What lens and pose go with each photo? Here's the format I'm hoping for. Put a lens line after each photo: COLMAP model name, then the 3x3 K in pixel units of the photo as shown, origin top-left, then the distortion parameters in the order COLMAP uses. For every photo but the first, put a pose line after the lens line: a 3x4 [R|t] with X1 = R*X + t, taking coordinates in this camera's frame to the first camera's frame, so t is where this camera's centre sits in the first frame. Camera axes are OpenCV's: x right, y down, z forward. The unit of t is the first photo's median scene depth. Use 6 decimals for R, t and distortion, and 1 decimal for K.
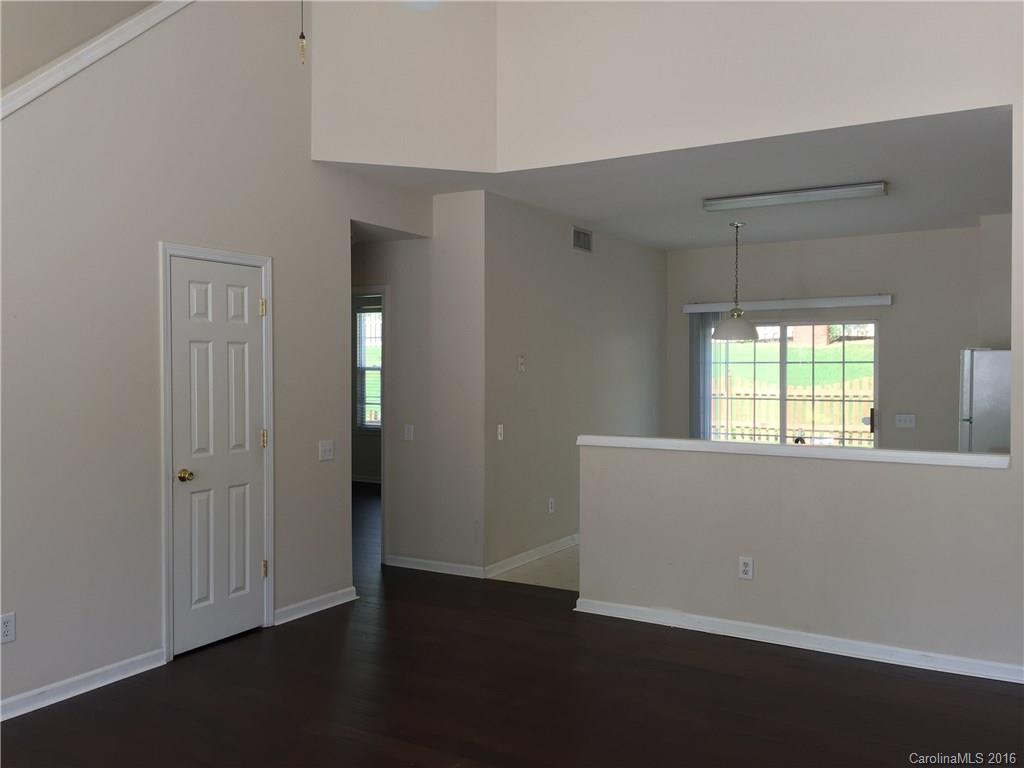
lens RADIAL K [[873.2, 0, 505.7], [0, 873.2, 377.4], [0, 0, 1]] dist [0.086935, -0.113132]
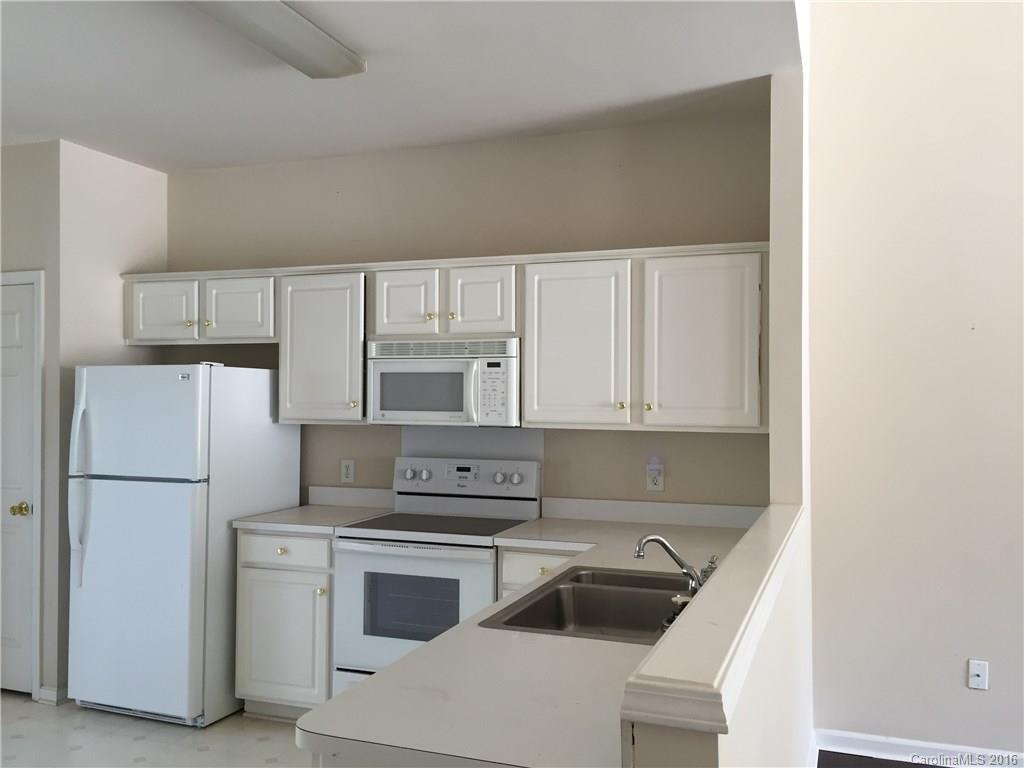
lens RADIAL K [[873.2, 0, 511.6], [0, 873.2, 385.1], [0, 0, 1]] dist [0.086935, -0.113132]
pose [[-0.166523, 0.009206, 0.985995, -0.129036], [0.007761, 0.999938, -0.008025, -0.012500], [-0.986007, 0.006316, -0.166584, 1.019472]]
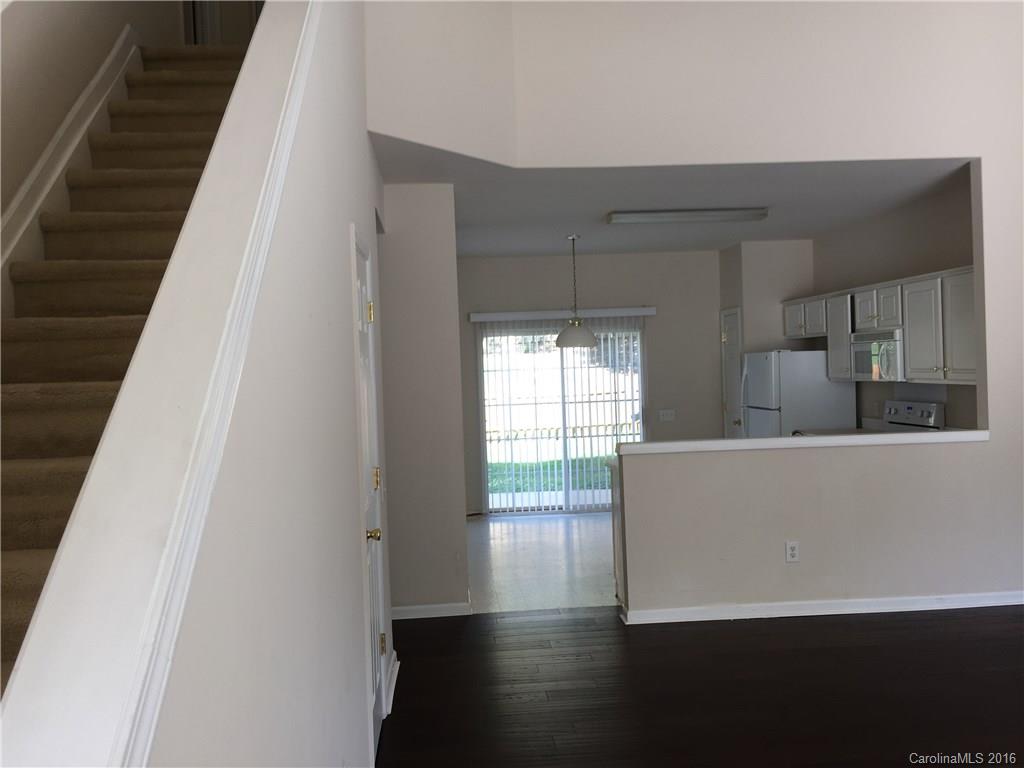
lens RADIAL K [[873.2, 0, 513.1], [0, 873.2, 376.0], [0, 0, 1]] dist [0.086935, -0.113132]
pose [[0.818691, -0.033568, 0.573252, -0.533108], [0.042129, 0.999111, -0.001662, -0.012425], [-0.572686, 0.025511, 0.819378, 0.248150]]
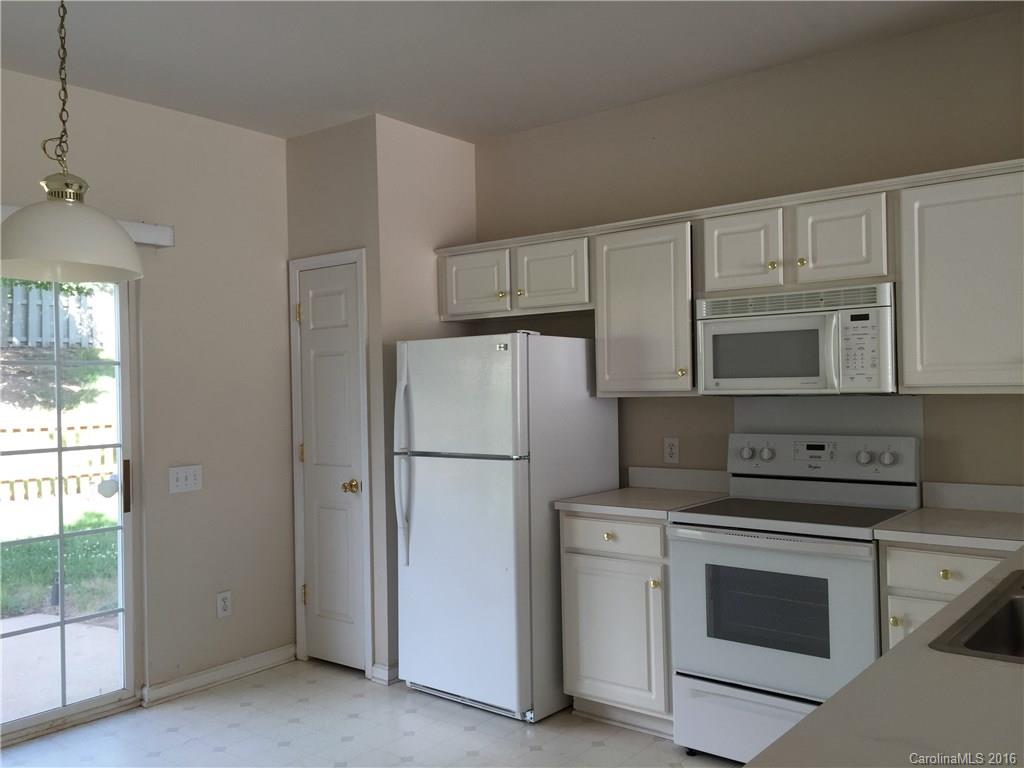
lens RADIAL K [[873.2, 0, 515.0], [0, 873.2, 383.6], [0, 0, 1]] dist [0.086935, -0.113132]
pose [[0.139980, 0.001205, 0.990154, -0.039646], [0.031147, 0.999499, -0.005620, 0.004359], [-0.989664, 0.031627, 0.139872, 1.058809]]
